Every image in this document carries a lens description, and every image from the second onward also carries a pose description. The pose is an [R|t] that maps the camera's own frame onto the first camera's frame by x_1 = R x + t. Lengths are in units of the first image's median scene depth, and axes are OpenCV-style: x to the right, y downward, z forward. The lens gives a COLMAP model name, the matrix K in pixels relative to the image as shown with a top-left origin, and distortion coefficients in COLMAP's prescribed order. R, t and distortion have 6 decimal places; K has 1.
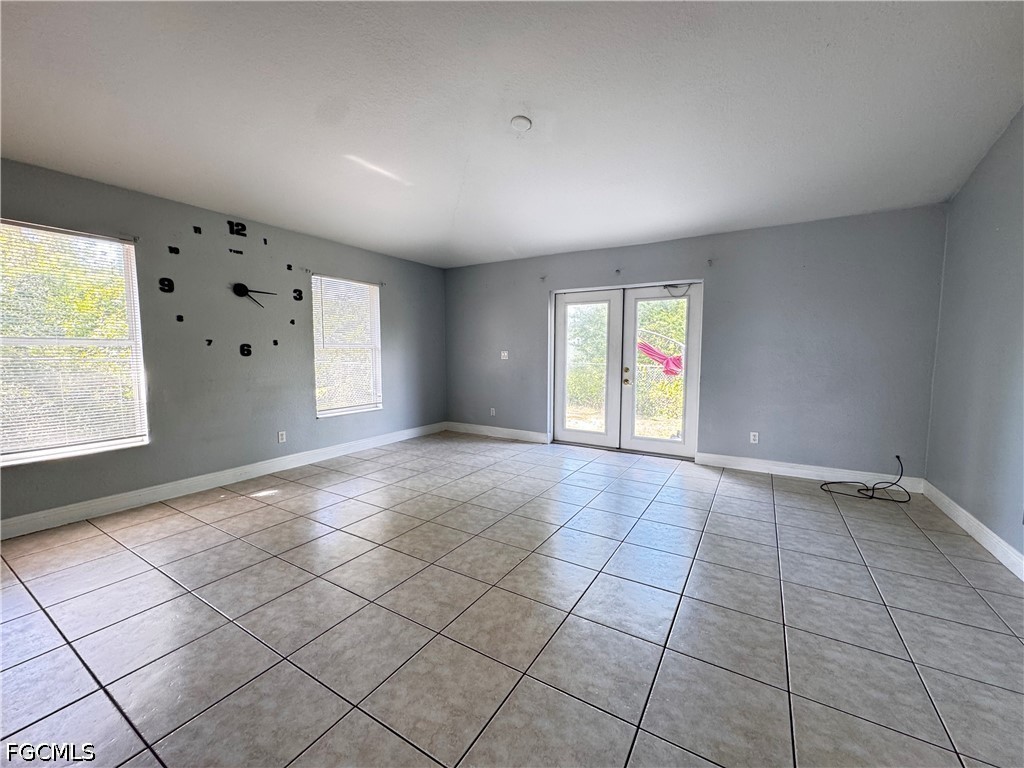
lens RADIAL K [[412.0, 0, 514.3], [0, 412.0, 384.6], [0, 0, 1]] dist [0.000345, -0.000069]
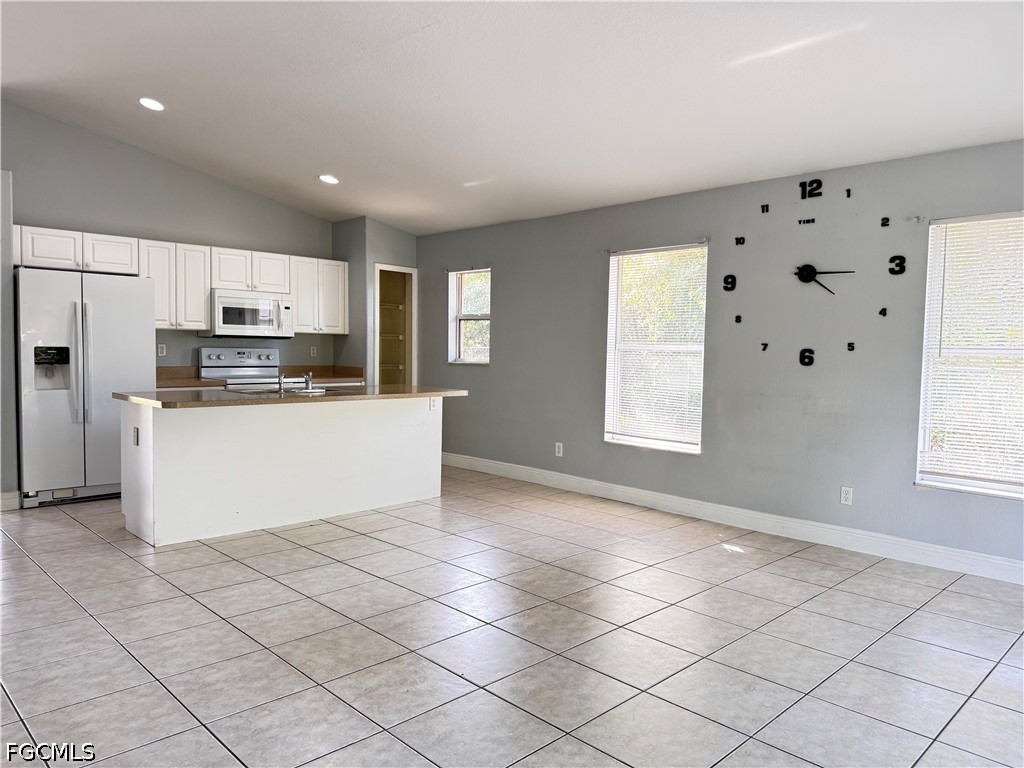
lens RADIAL K [[714.7, 0, 511.3], [0, 714.7, 390.4], [0, 0, 1]] dist [0.031512, -0.003436]
pose [[-0.256184, 0.054133, -0.965111, 0.559062], [-0.099421, 0.991660, 0.082013, -0.064883], [0.961501, 0.116962, -0.248666, 0.684338]]
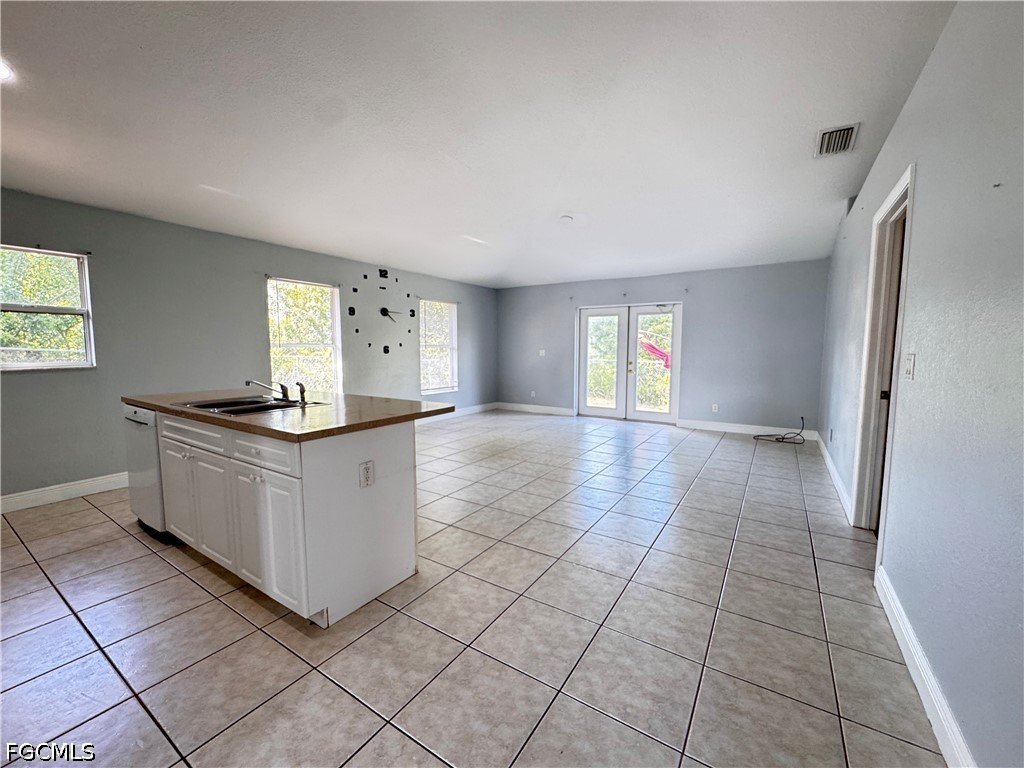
lens RADIAL K [[412.0, 0, 513.9], [0, 412.0, 387.3], [0, 0, 1]] dist [0.000345, -0.000069]
pose [[0.999569, 0.002590, -0.029230, -0.095960], [-0.002232, 0.999922, 0.012265, 0.033281], [0.029259, -0.012195, 0.999497, -0.470980]]
